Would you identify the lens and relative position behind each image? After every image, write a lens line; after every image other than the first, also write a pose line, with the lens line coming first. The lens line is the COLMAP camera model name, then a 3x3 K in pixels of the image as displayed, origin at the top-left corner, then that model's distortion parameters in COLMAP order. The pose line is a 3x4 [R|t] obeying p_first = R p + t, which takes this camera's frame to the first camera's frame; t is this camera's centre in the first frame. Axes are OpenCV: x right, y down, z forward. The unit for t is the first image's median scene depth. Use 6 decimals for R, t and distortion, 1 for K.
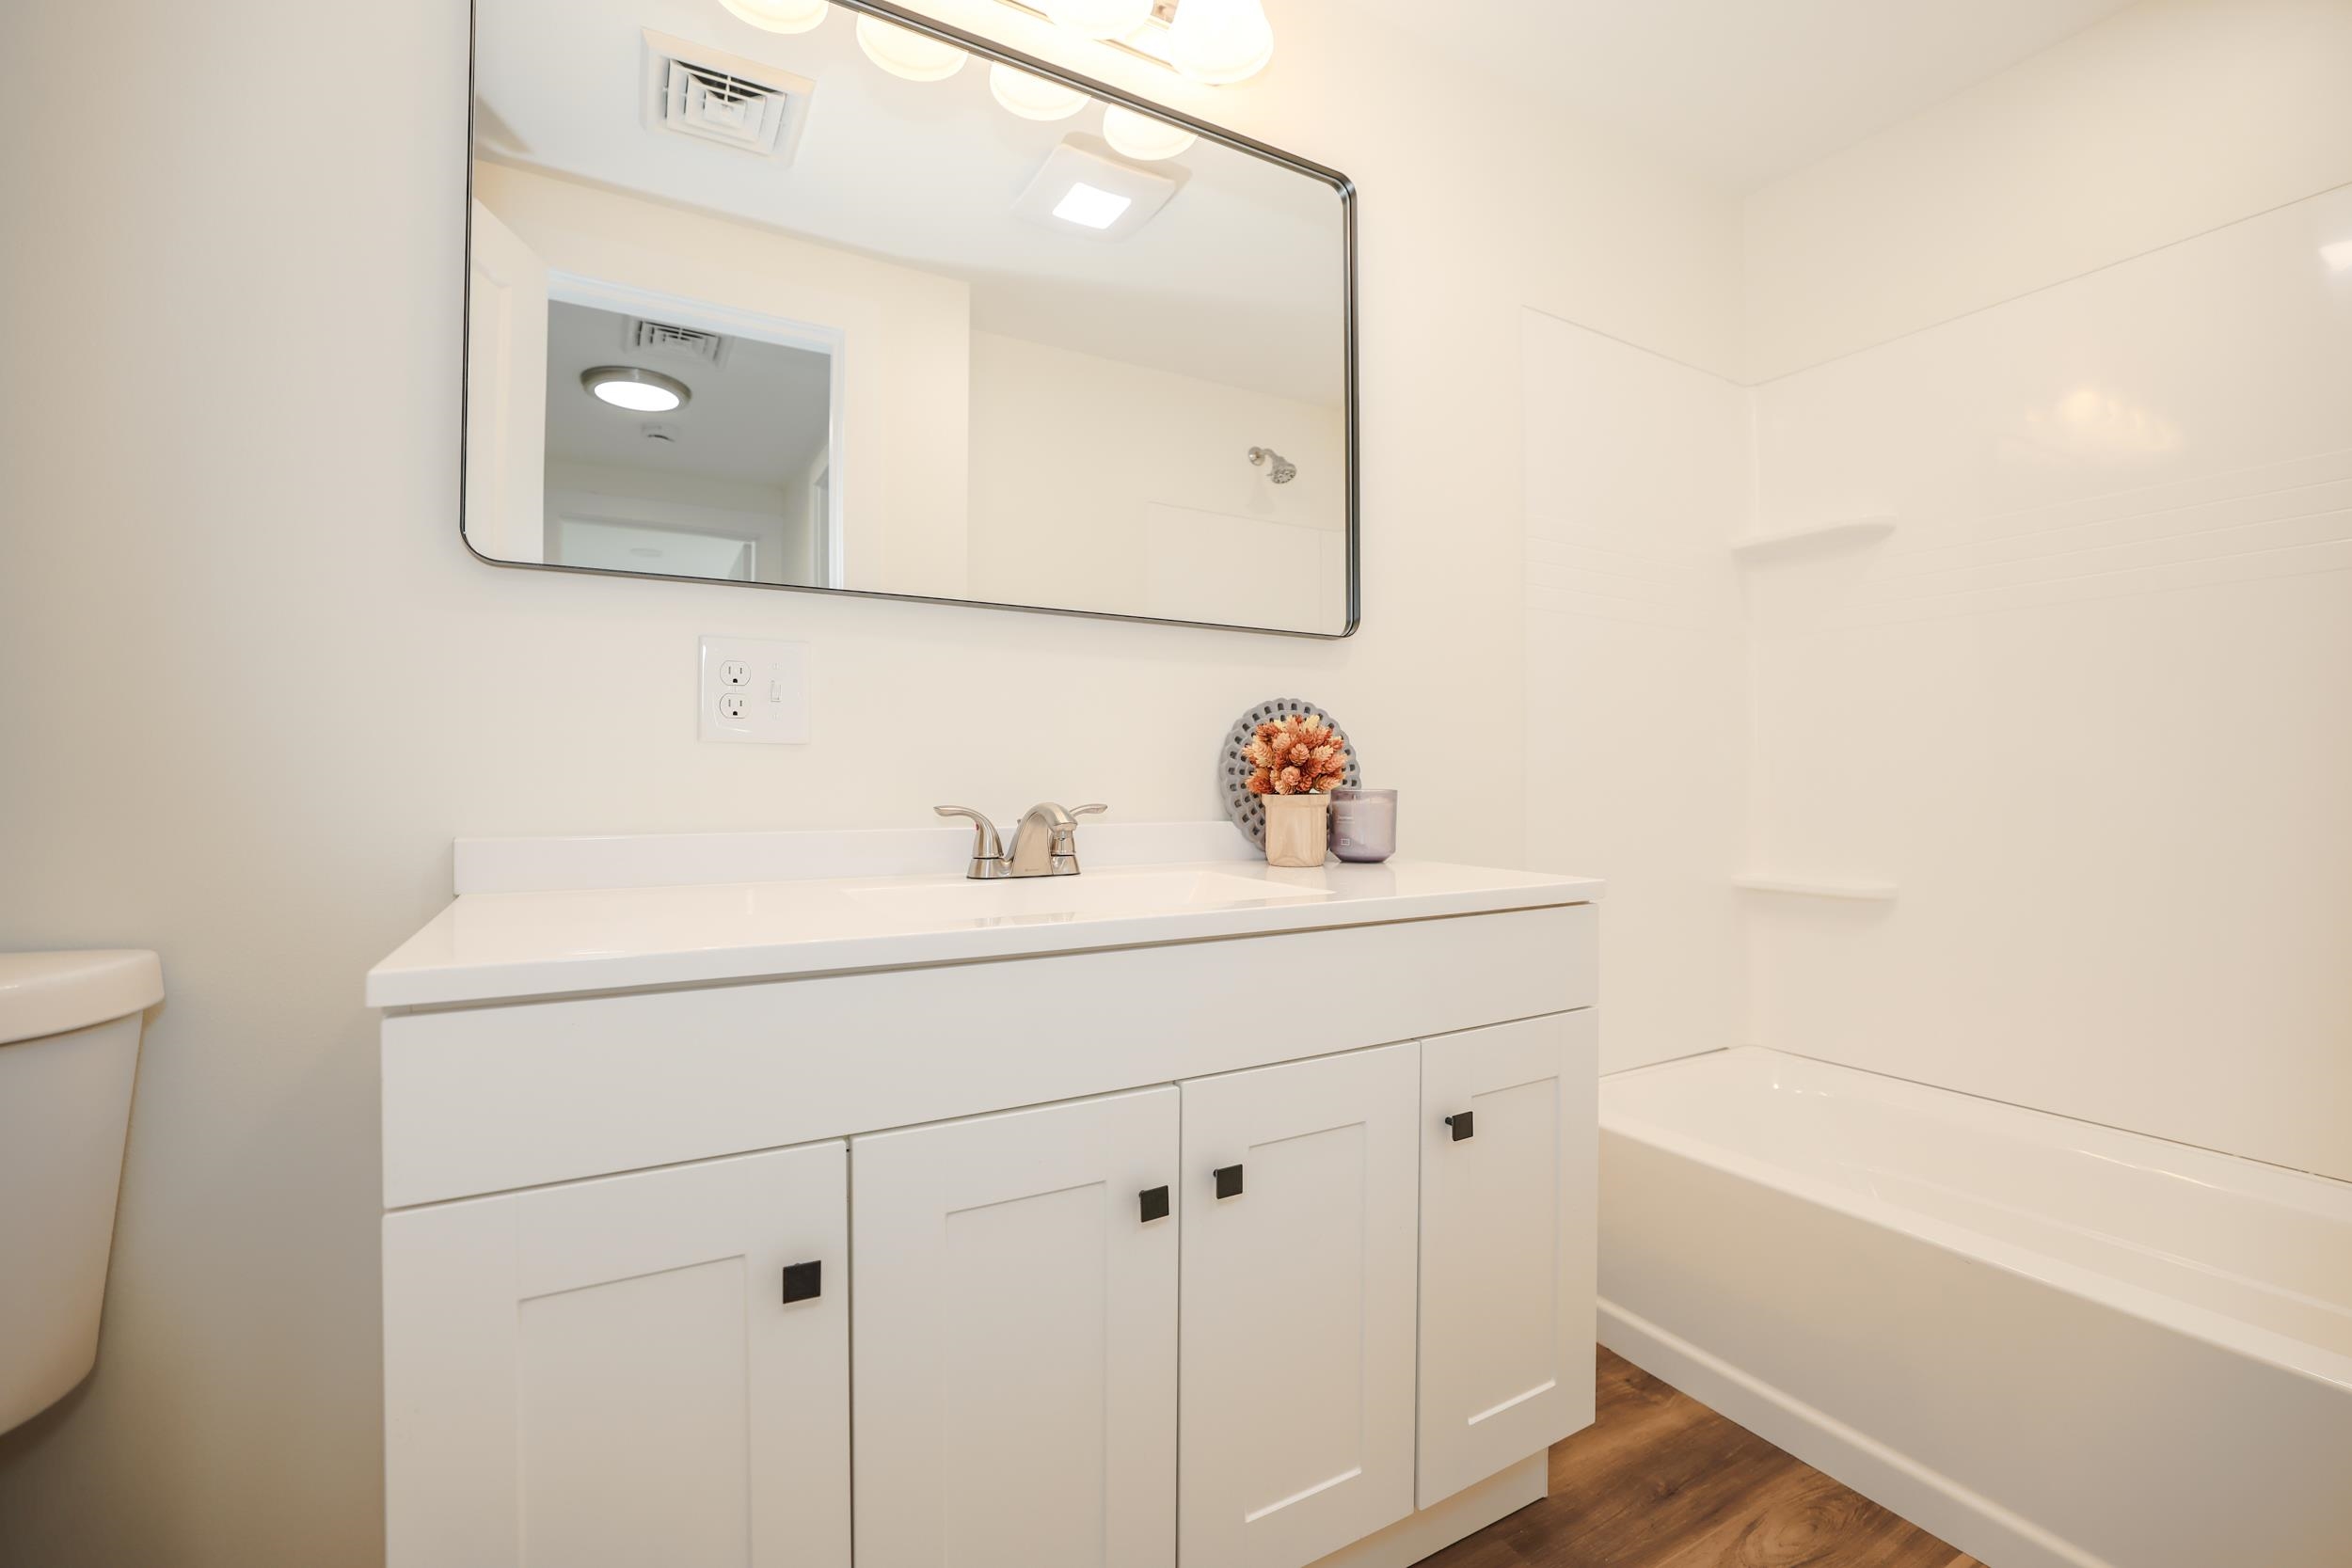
lens RADIAL K [[1010.5, 0, 1187.8], [0, 1010.5, 779.0], [0, 0, 1]] dist [-0.045650, 0.018266]
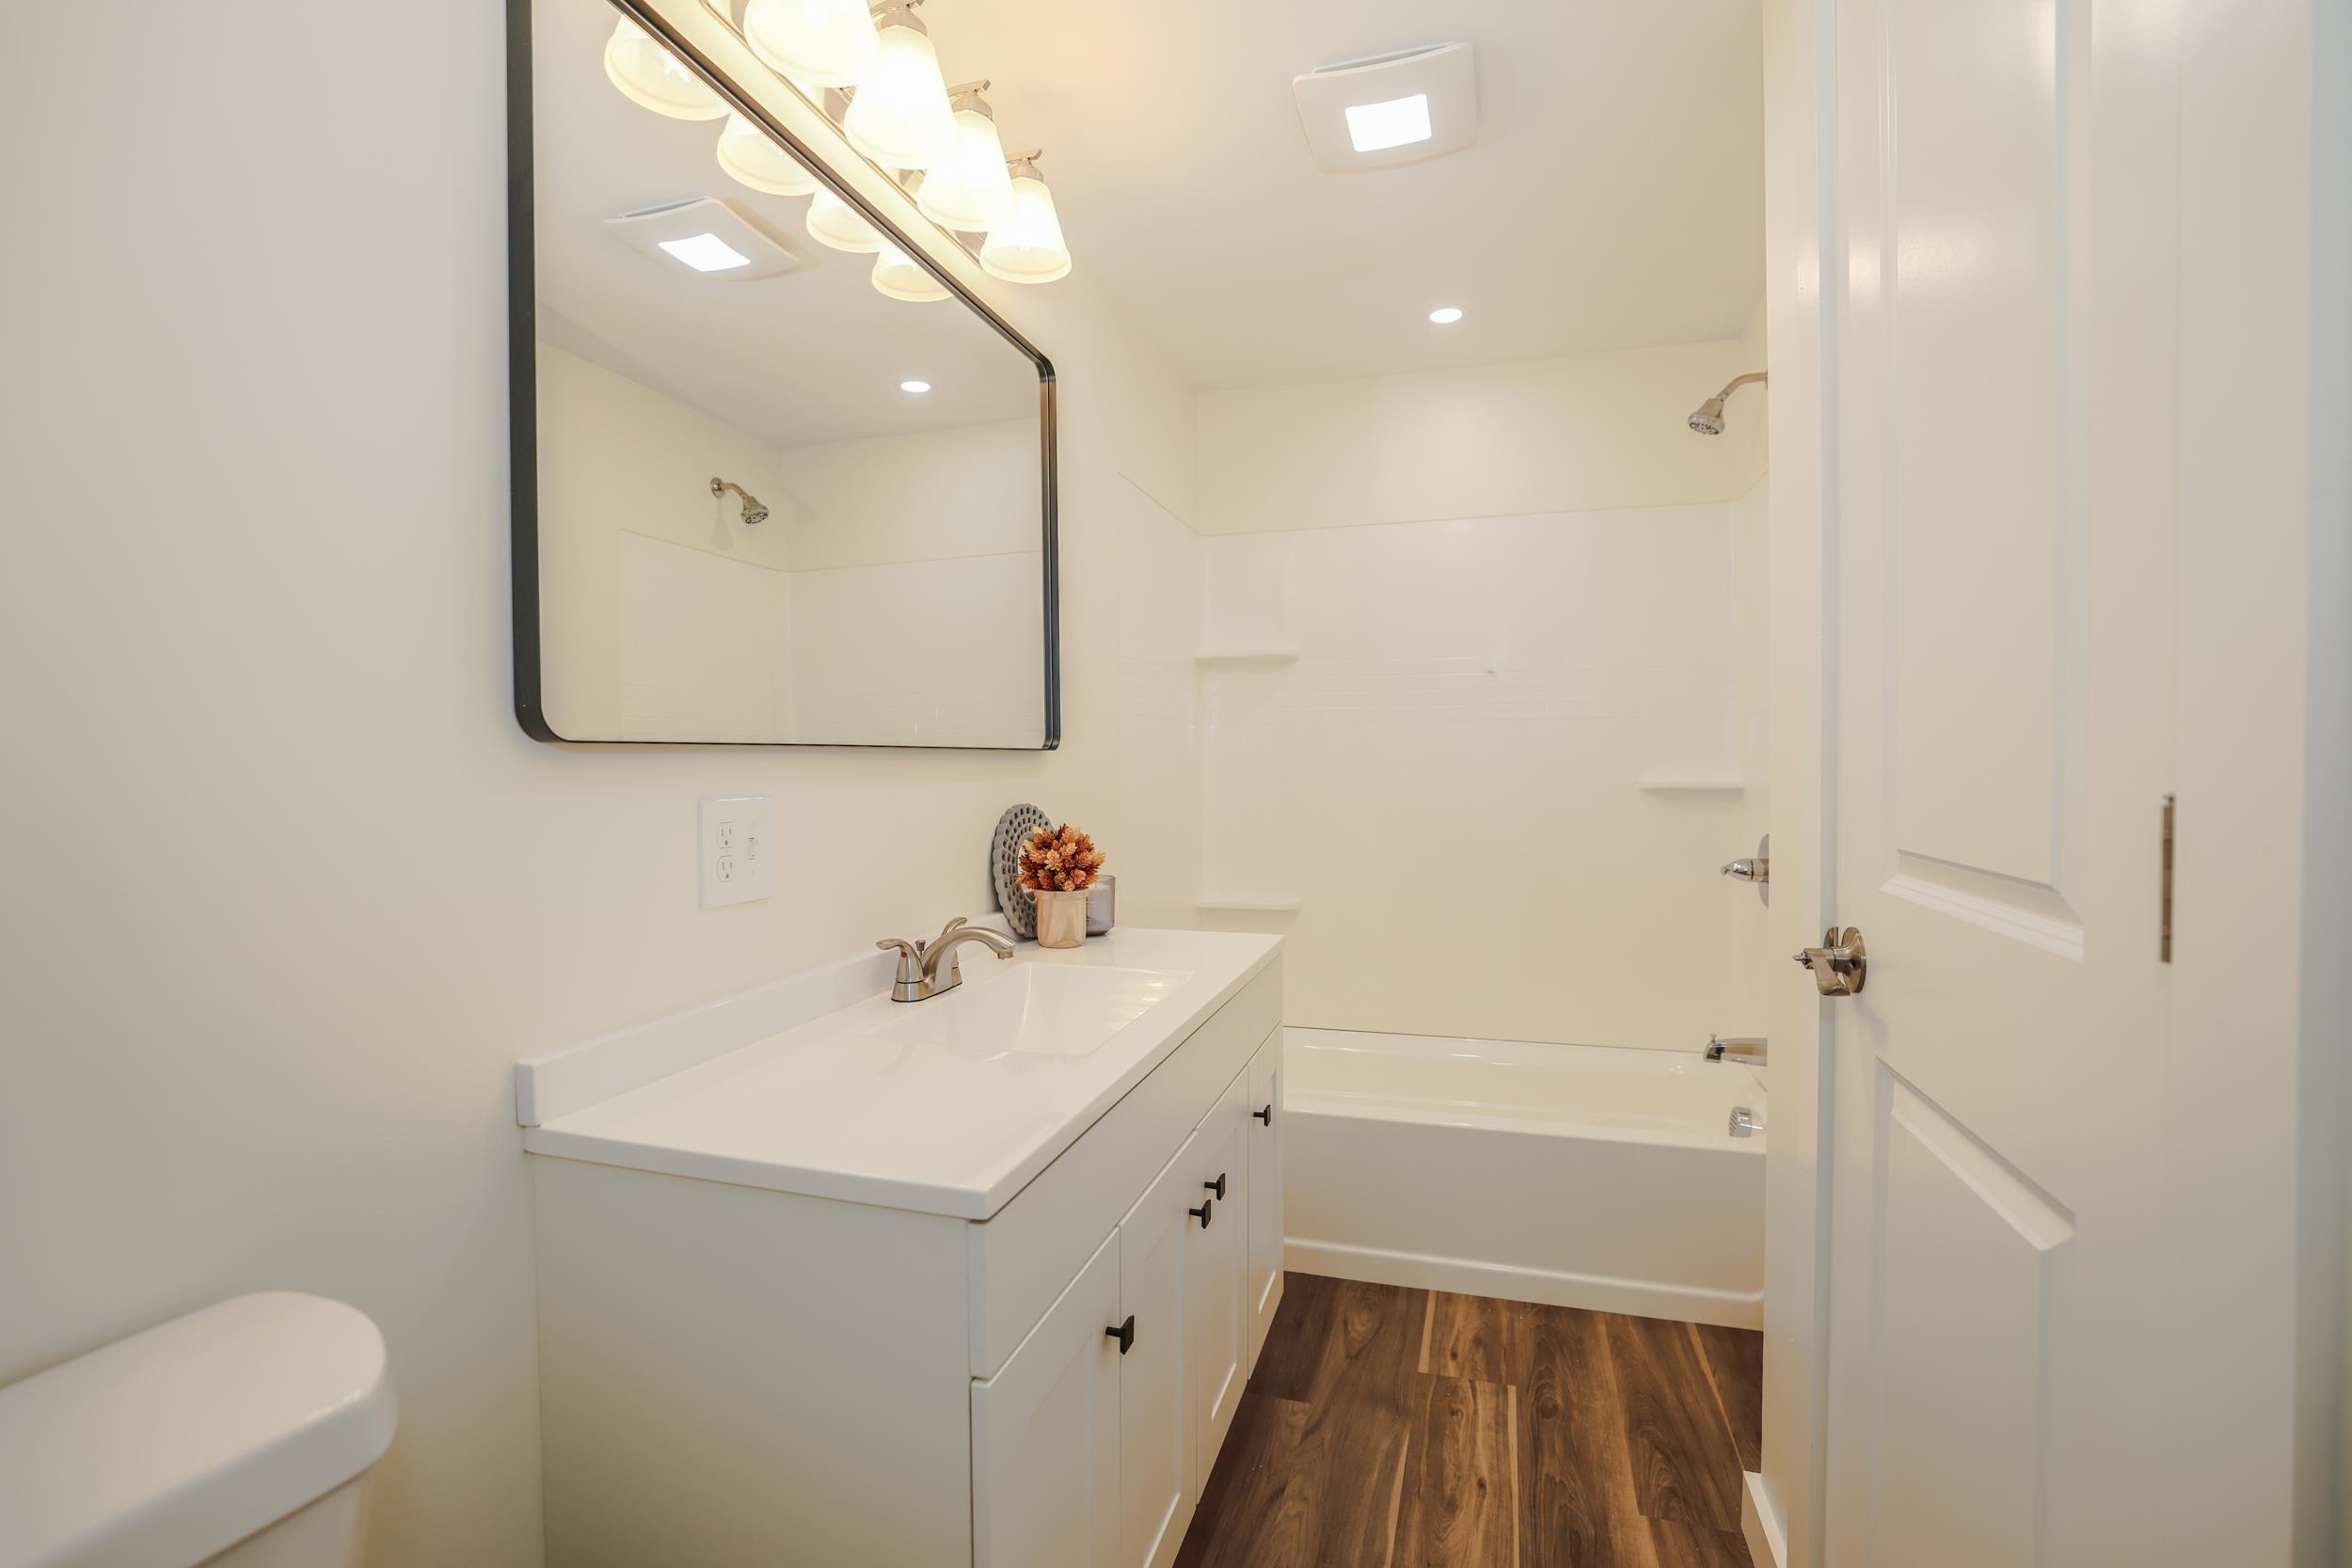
lens RADIAL K [[1061.1, 0, 1175.4], [0, 1061.1, 793.6], [0, 0, 1]] dist [-0.048130, 0.020733]
pose [[0.732168, -0.028089, 0.680545, -0.688196], [0.007618, 0.999425, 0.033055, -0.147014], [-0.681082, -0.019017, 0.731960, -0.045593]]
